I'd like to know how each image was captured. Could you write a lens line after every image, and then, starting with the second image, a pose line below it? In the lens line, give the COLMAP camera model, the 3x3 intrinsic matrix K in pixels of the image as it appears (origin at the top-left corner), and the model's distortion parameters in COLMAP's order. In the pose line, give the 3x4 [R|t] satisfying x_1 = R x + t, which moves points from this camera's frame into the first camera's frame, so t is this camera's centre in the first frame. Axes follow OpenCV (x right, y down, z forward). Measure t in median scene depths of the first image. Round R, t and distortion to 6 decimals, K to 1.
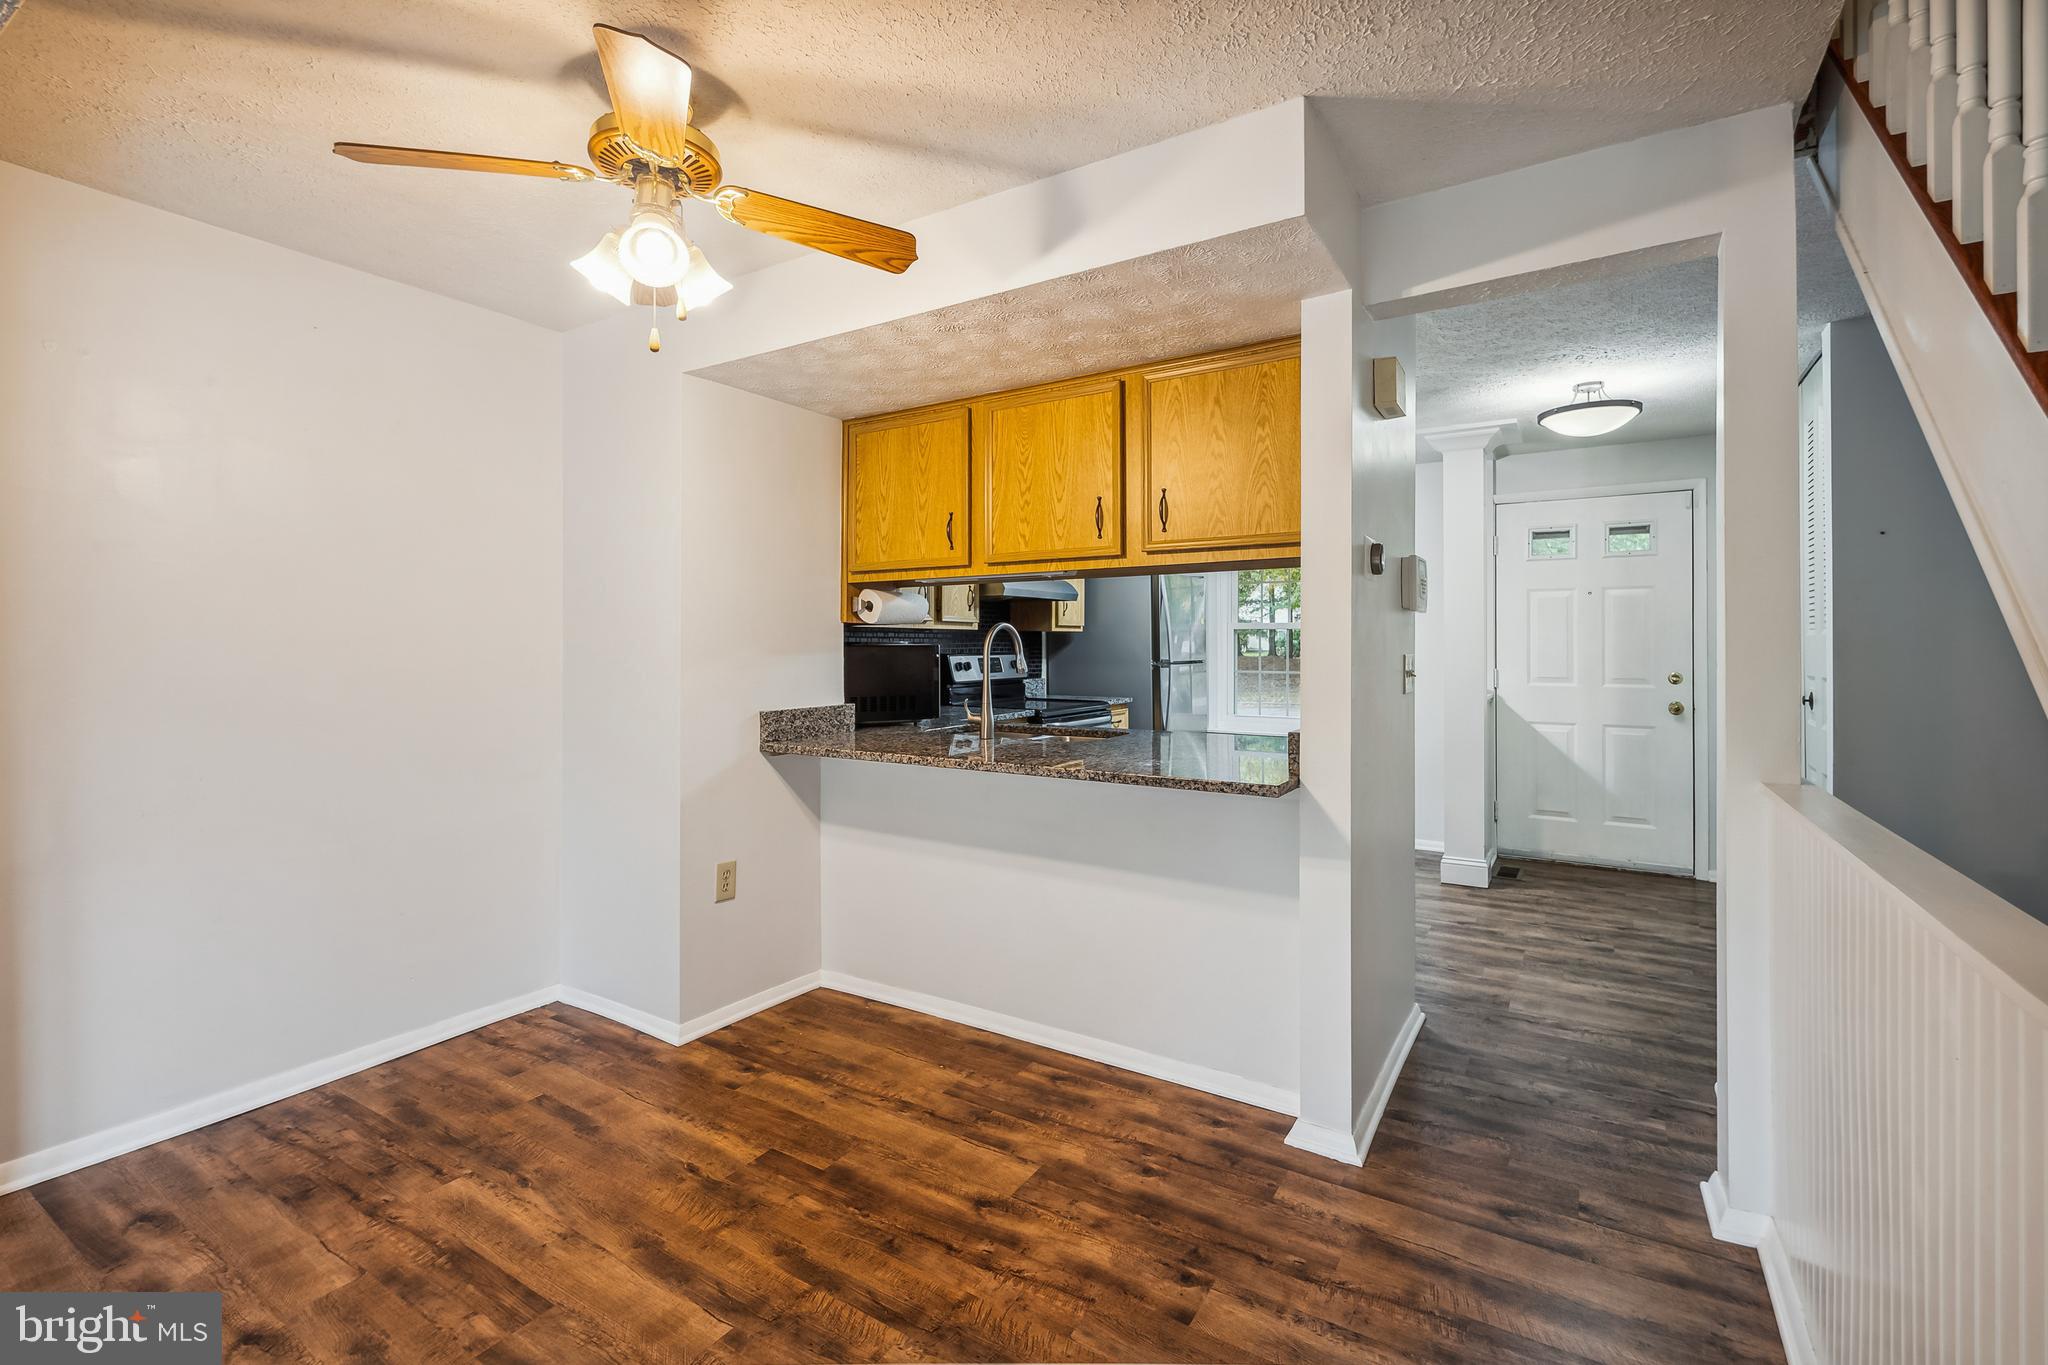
lens RADIAL K [[904.7, 0, 1011.4], [0, 904.7, 648.3], [0, 0, 1]] dist [-0.001193, -0.000797]
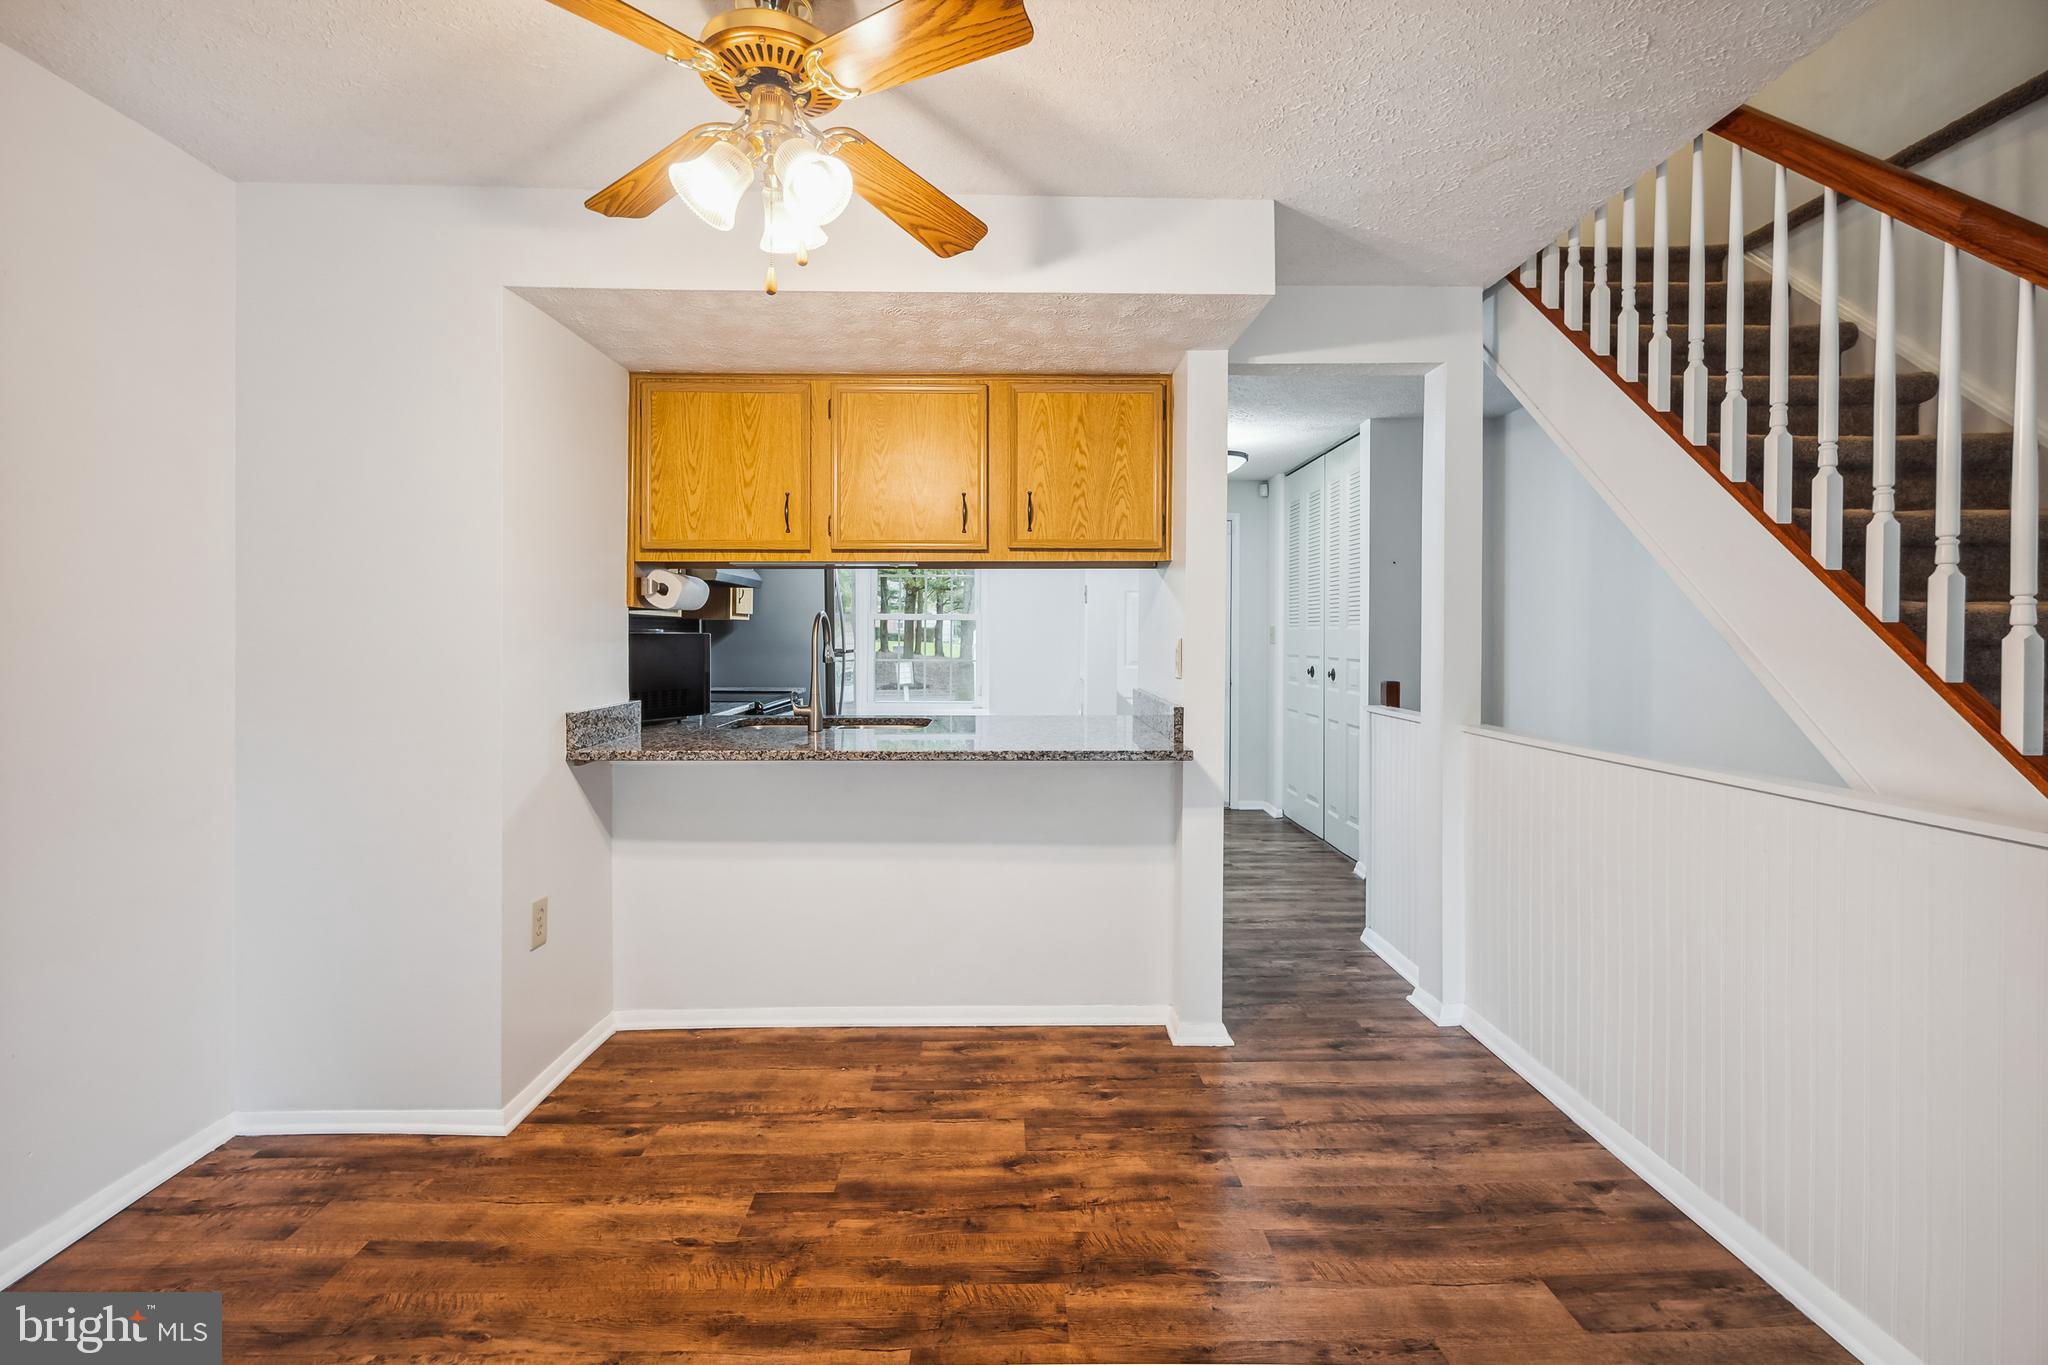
lens RADIAL K [[908.5, 0, 1011.5], [0, 908.5, 651.9], [0, 0, 1]] dist [0.001597, -0.007392]
pose [[0.829655, -0.007378, 0.558227, -0.504816], [-0.001190, 0.999887, 0.014984, 0.000923], [-0.558275, -0.013095, 0.829553, 0.105472]]
